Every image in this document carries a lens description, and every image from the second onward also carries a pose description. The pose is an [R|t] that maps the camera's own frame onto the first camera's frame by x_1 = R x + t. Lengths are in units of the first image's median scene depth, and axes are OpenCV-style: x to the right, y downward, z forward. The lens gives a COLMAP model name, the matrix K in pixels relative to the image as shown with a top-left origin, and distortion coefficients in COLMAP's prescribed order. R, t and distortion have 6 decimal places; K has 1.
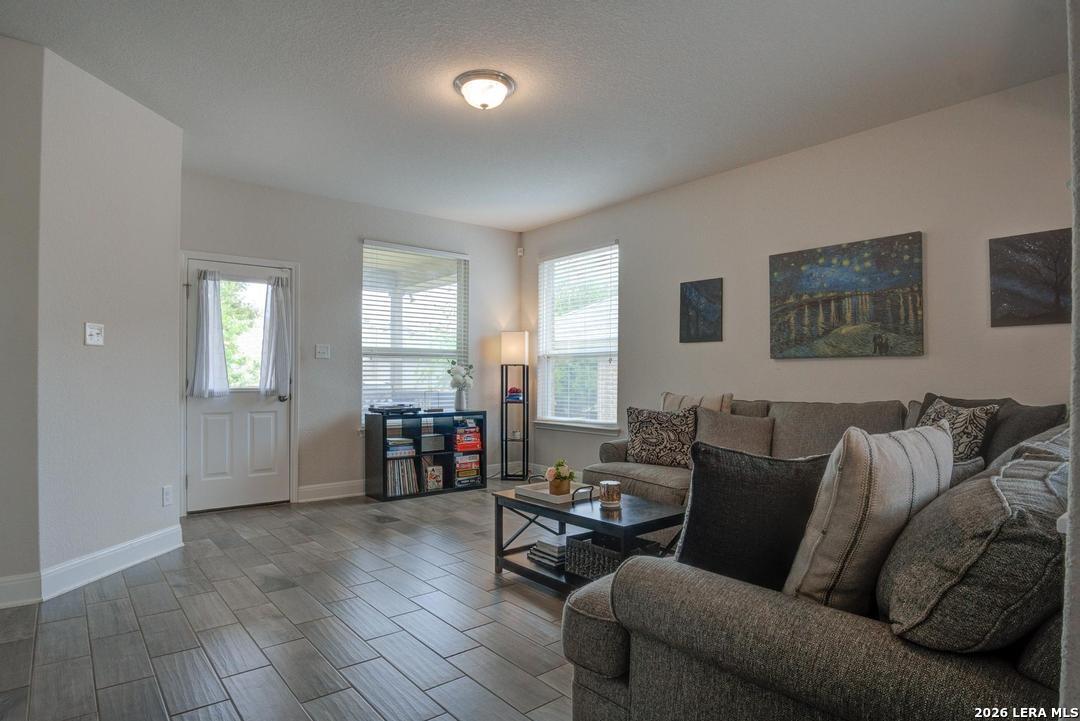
lens RADIAL K [[599.4, 0, 540.0], [0, 599.4, 360.5], [0, 0, 1]] dist [-0.029488, 0.000717]
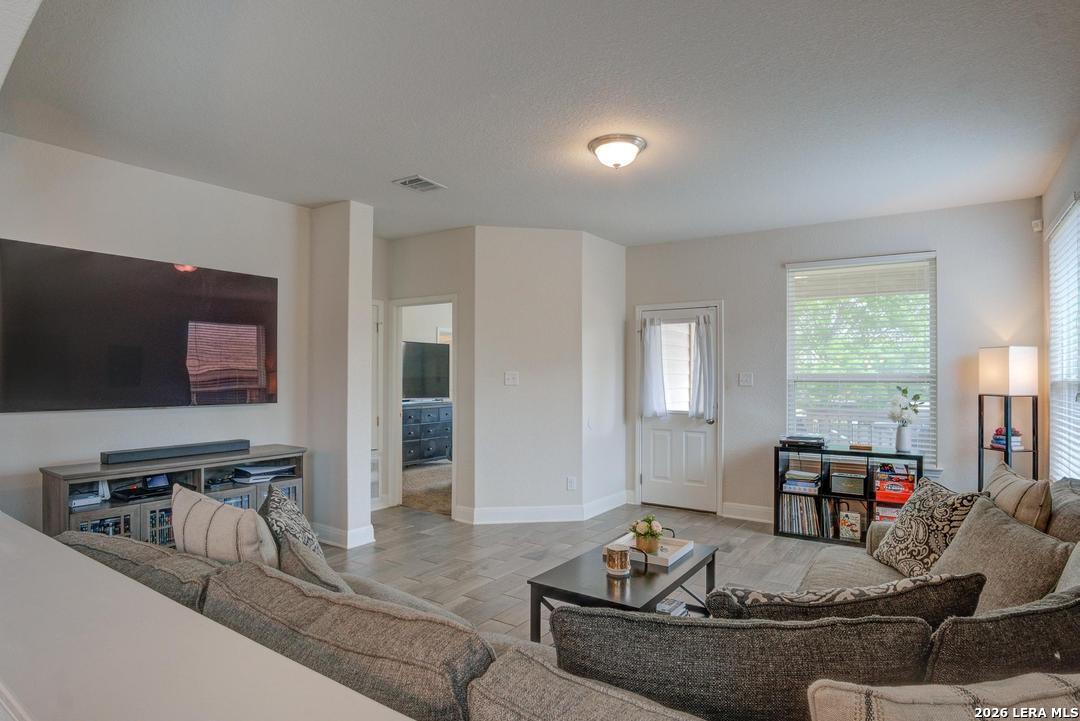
lens RADIAL K [[599.4, 0, 540.0], [0, 599.4, 360.5], [0, 0, 1]] dist [-0.029488, 0.000717]
pose [[0.284801, -0.018469, -0.958409, 0.555954], [0.022358, 0.999670, -0.012620, -0.044071], [0.958326, -0.017833, 0.285120, 0.352389]]
